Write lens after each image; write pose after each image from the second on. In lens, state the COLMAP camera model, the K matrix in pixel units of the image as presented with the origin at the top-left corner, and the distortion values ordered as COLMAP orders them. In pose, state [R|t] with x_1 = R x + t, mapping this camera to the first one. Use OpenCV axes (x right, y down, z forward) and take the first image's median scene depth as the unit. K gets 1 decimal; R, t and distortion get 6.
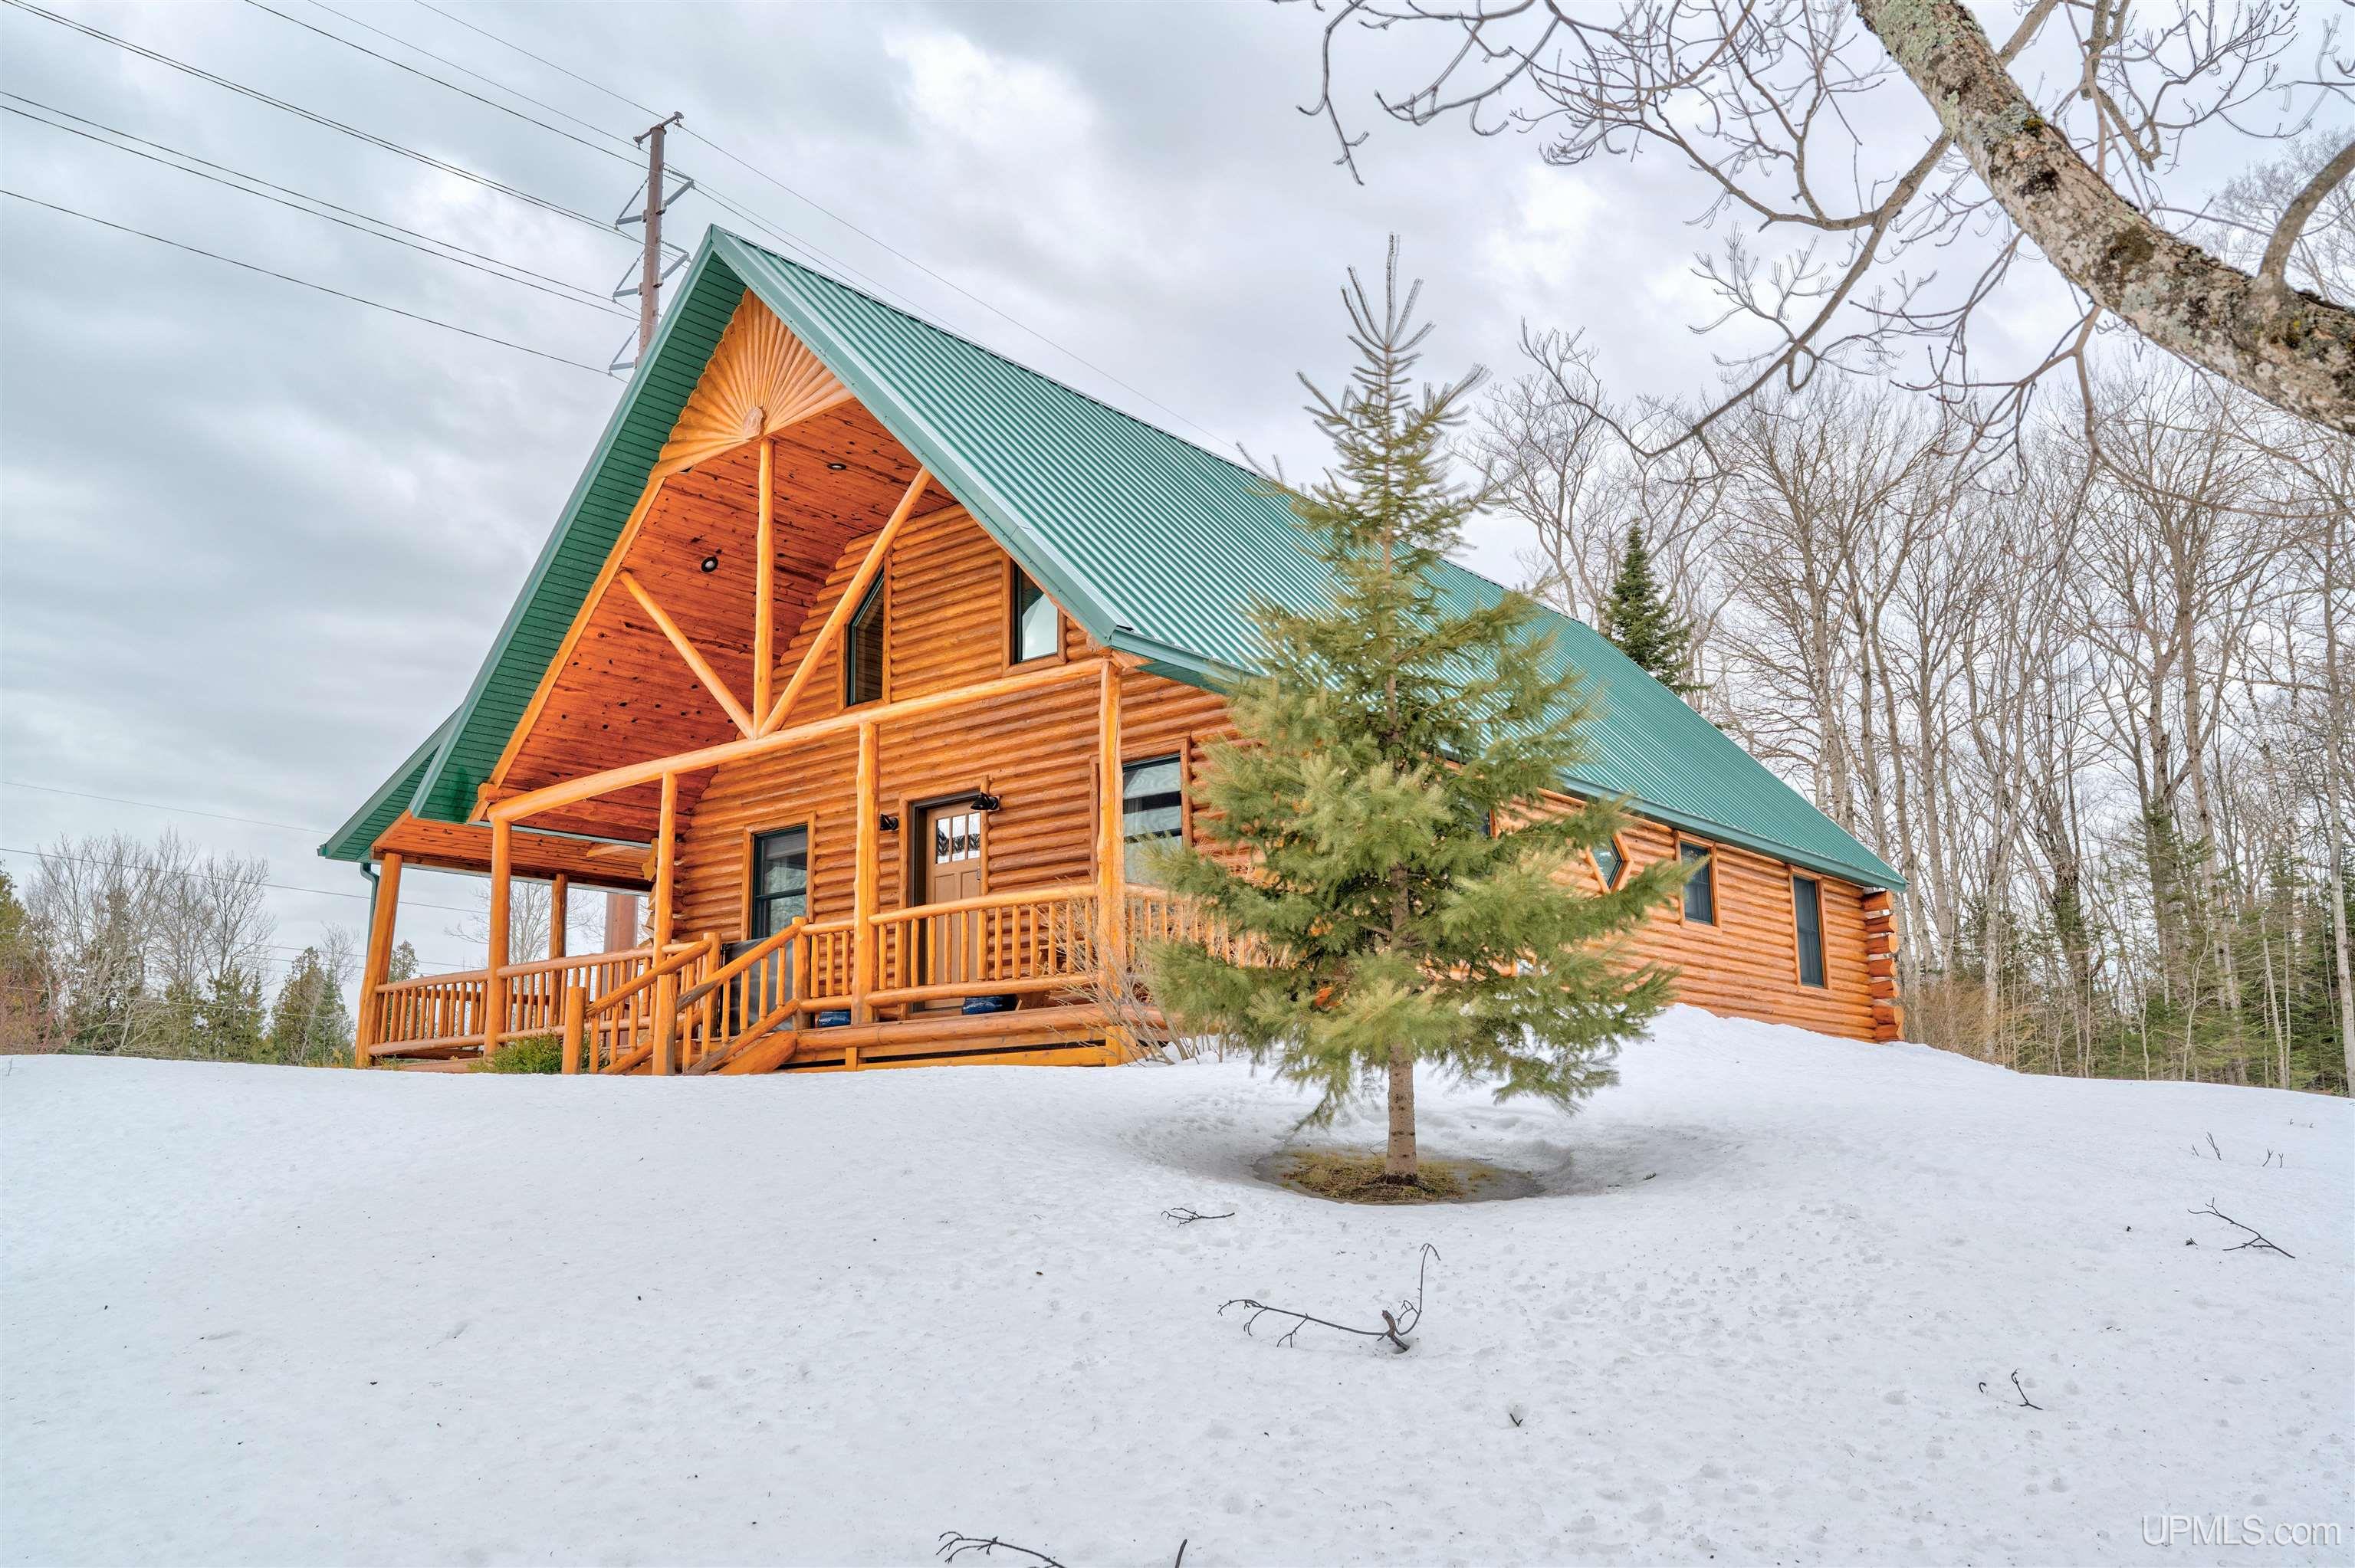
lens RADIAL K [[1934.2, 0, 1177.5], [0, 1934.2, 784.0], [0, 0, 1]] dist [0.001680, 0.002864]
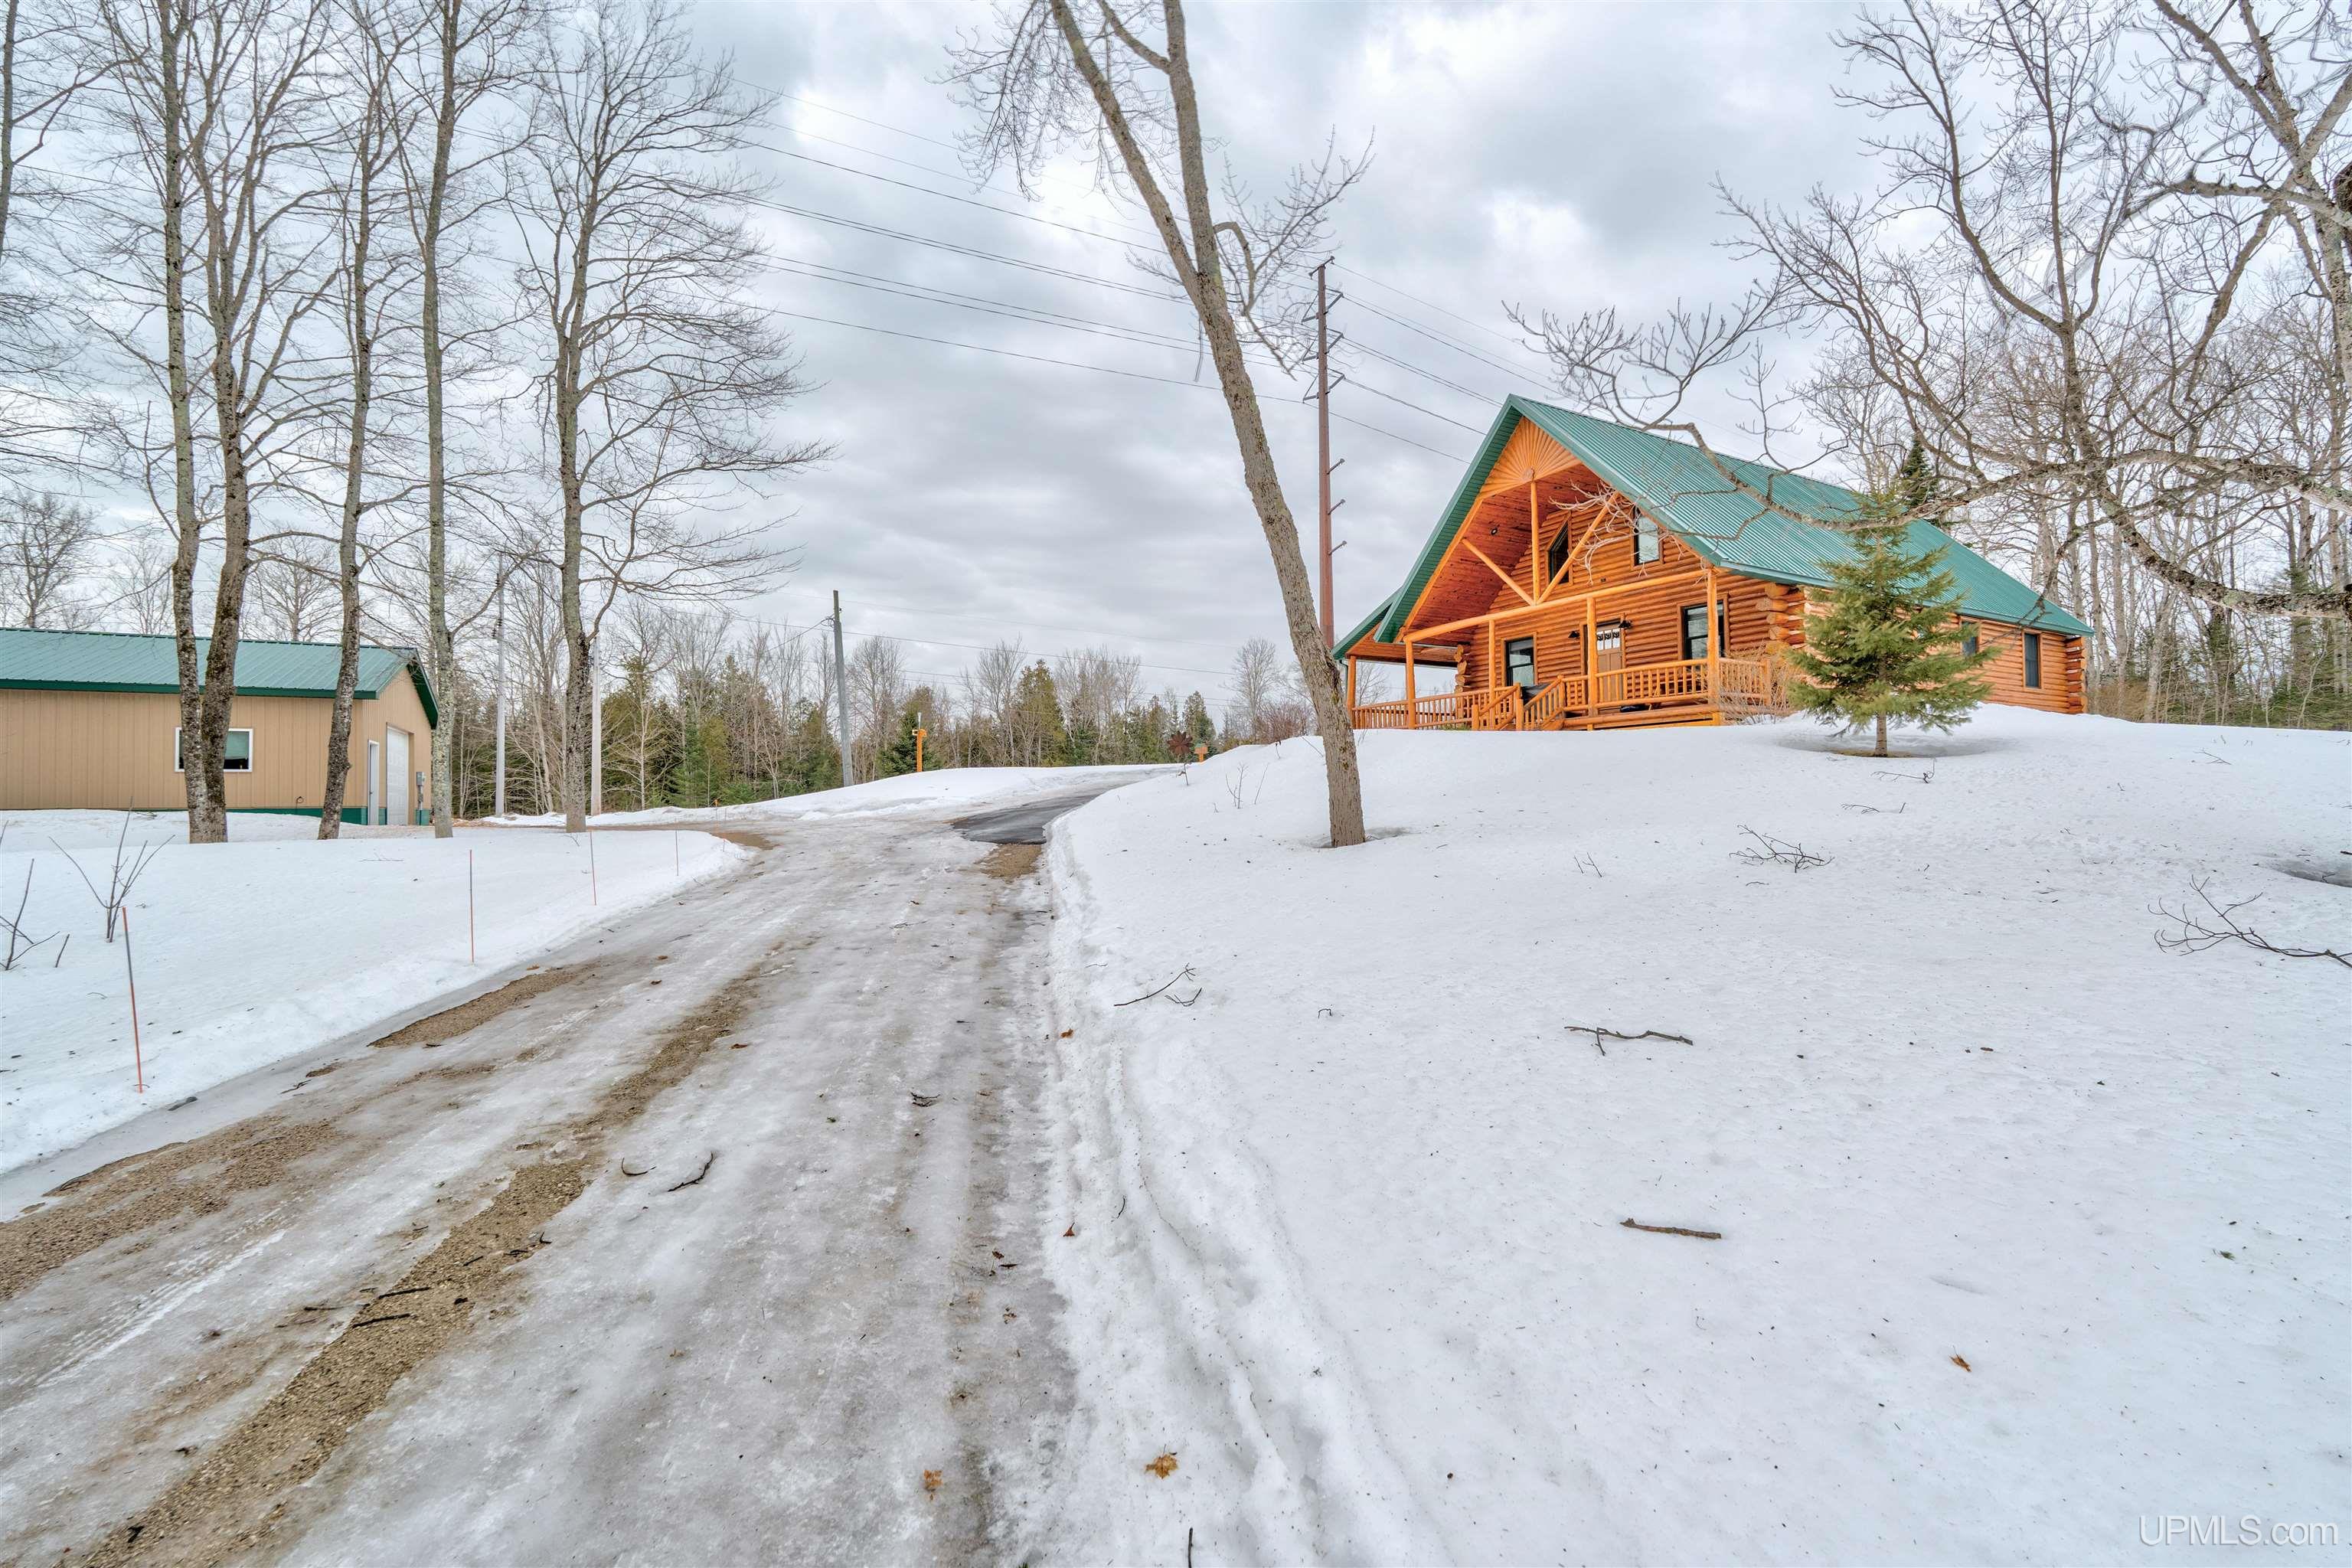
lens RADIAL K [[1040.9, 0, 1165.4], [0, 1040.9, 793.0], [0, 0, 1]] dist [-0.005662, 0.000613]
pose [[0.933147, -0.000880, -0.359495, -0.150094], [0.067554, 0.982612, 0.172944, -0.042078], [0.353092, -0.185667, 0.916981, -0.392990]]
